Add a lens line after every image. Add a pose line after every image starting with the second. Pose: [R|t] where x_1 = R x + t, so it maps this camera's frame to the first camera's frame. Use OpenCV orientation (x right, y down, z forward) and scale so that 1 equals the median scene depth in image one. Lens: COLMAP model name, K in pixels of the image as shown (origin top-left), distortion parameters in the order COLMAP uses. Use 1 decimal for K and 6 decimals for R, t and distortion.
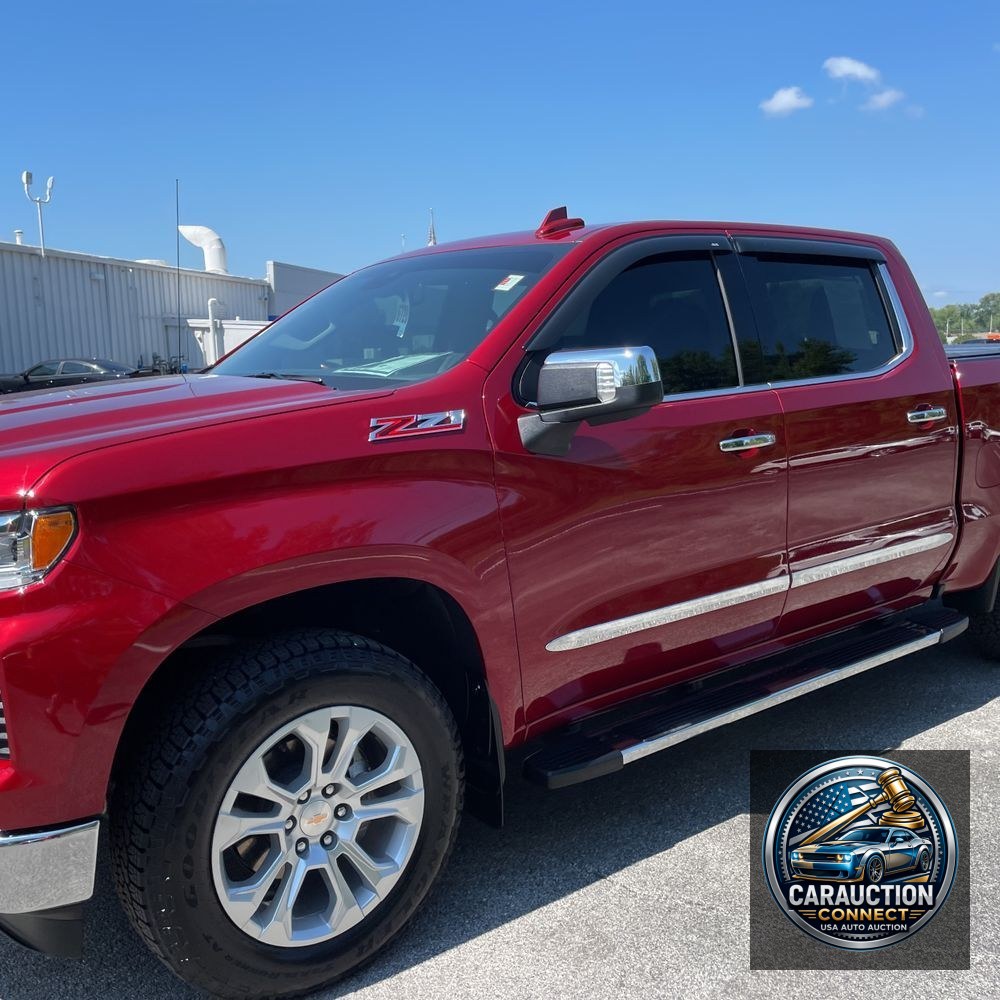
lens RADIAL K [[1016.8, 0, 501.1], [0, 1016.8, 490.4], [0, 0, 1]] dist [0.091931, -0.116116]
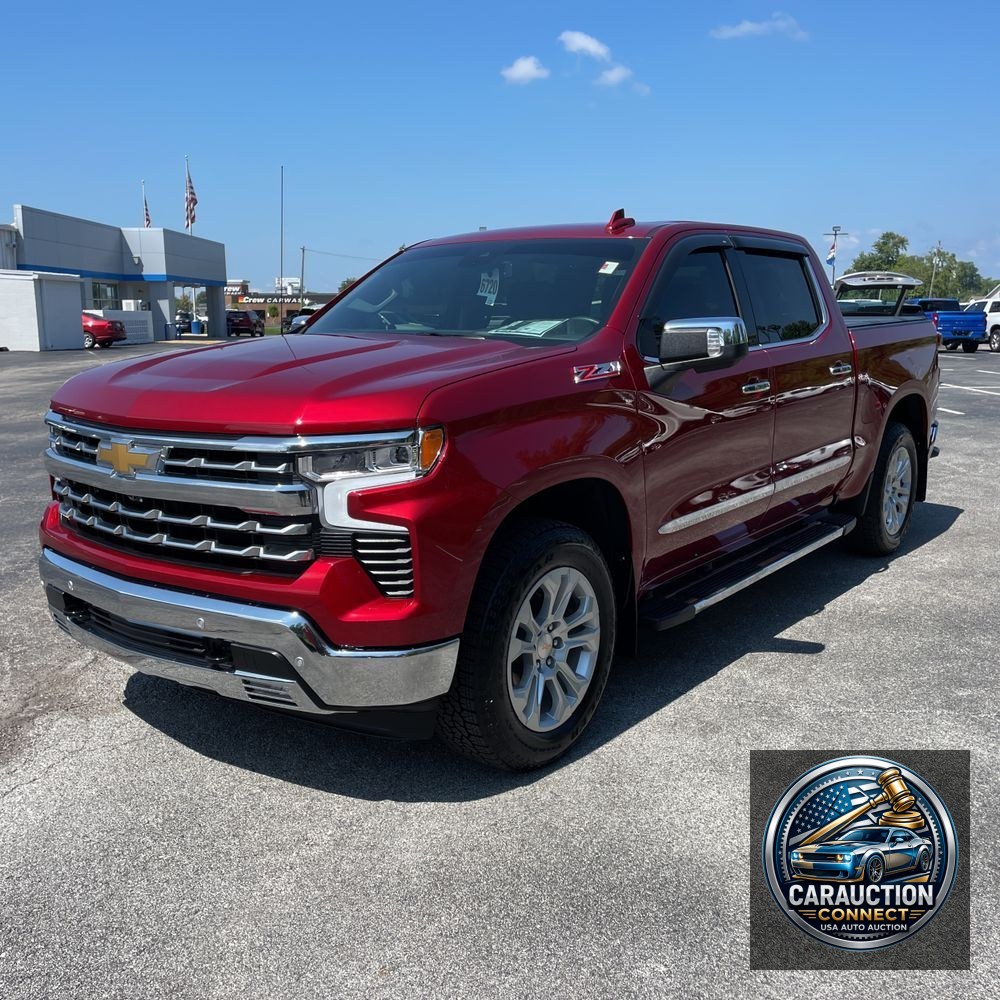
lens RADIAL K [[1016.8, 0, 501.1], [0, 1016.8, 490.4], [0, 0, 1]] dist [0.091931, -0.116116]
pose [[0.969432, -0.023141, 0.244265, -0.429158], [0.013741, 0.999100, 0.040119, 0.032046], [-0.244974, -0.035537, 0.968878, -0.263621]]
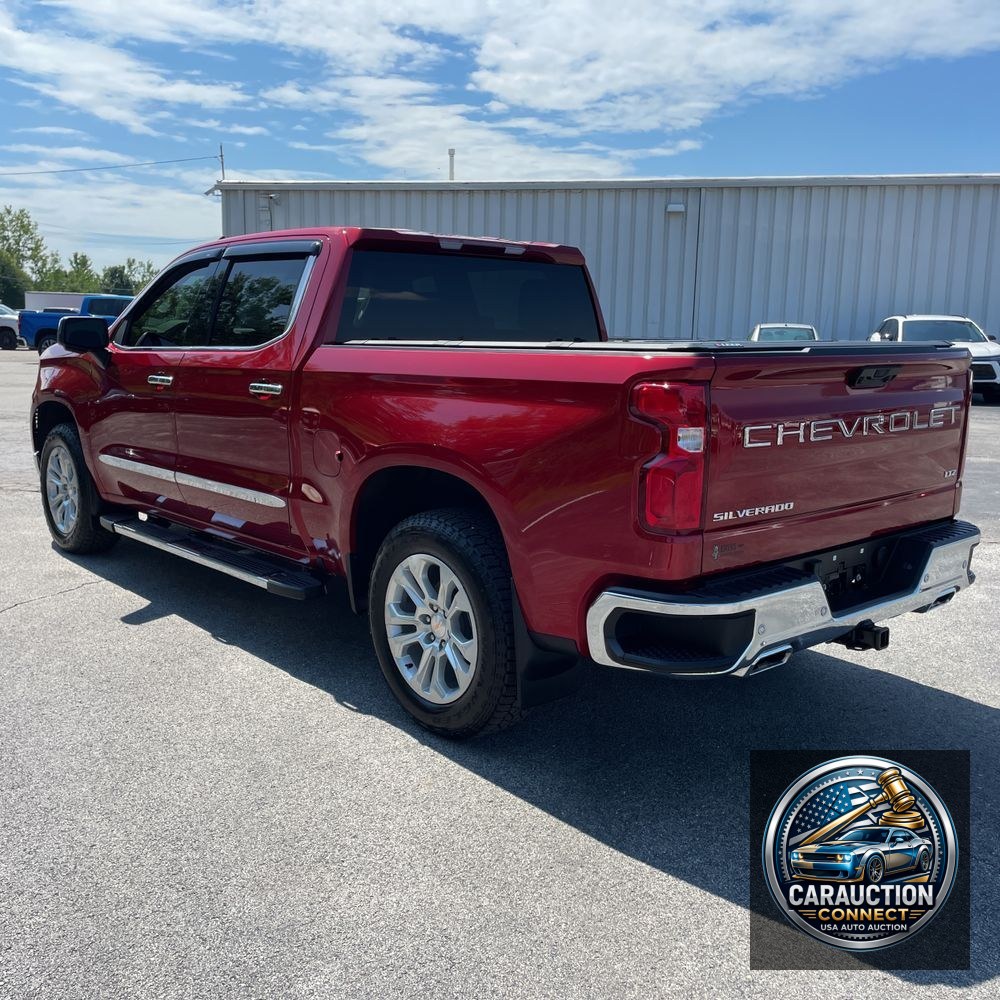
lens RADIAL K [[1016.8, 0, 501.1], [0, 1016.8, 490.4], [0, 0, 1]] dist [0.091931, -0.116116]
pose [[0.034655, 0.186902, -0.981767, 1.849309], [-0.152051, 0.971907, 0.179658, -0.246435], [0.987765, 0.143053, 0.062101, 1.432659]]
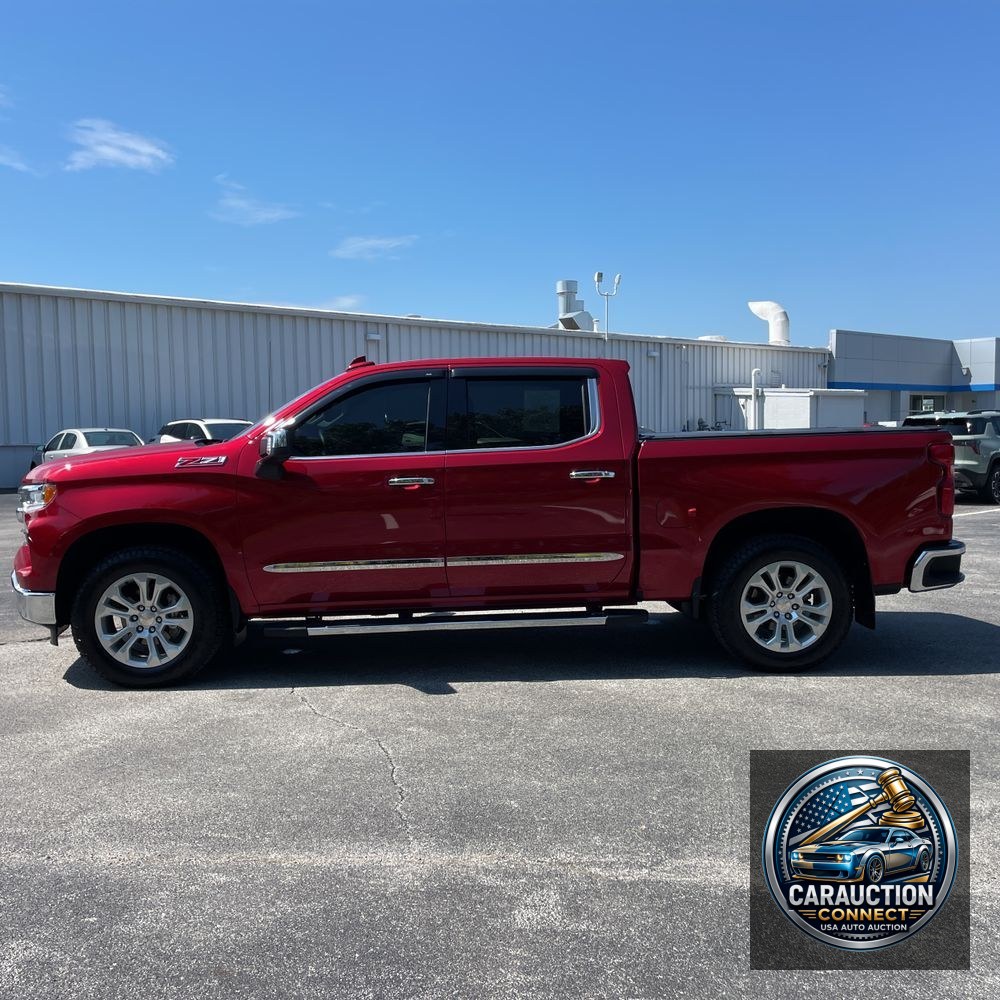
lens RADIAL K [[1023.5, 0, 486.9], [0, 1023.5, 502.3], [0, 0, 1]] dist [0.111838, -0.144349]
pose [[0.805521, 0.056670, -0.589852, 1.417879], [-0.085745, 0.996087, -0.021396, 0.017671], [0.586331, 0.067812, 0.807228, -0.401169]]
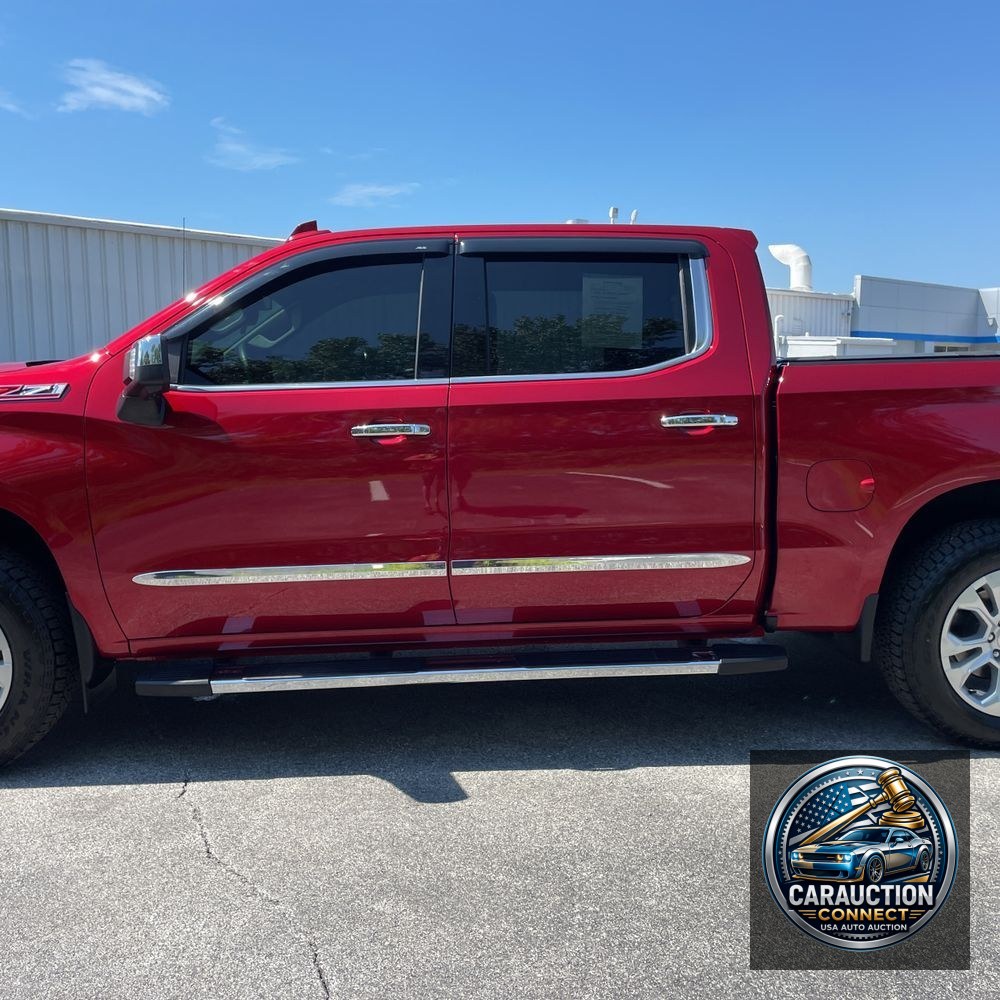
lens RADIAL K [[1016.8, 0, 501.1], [0, 1016.8, 490.4], [0, 0, 1]] dist [0.091931, -0.116116]
pose [[0.813172, 0.081635, -0.576270, 0.938801], [-0.091745, 0.995715, 0.011594, -0.007404], [0.574747, 0.043442, 0.817177, 0.194713]]
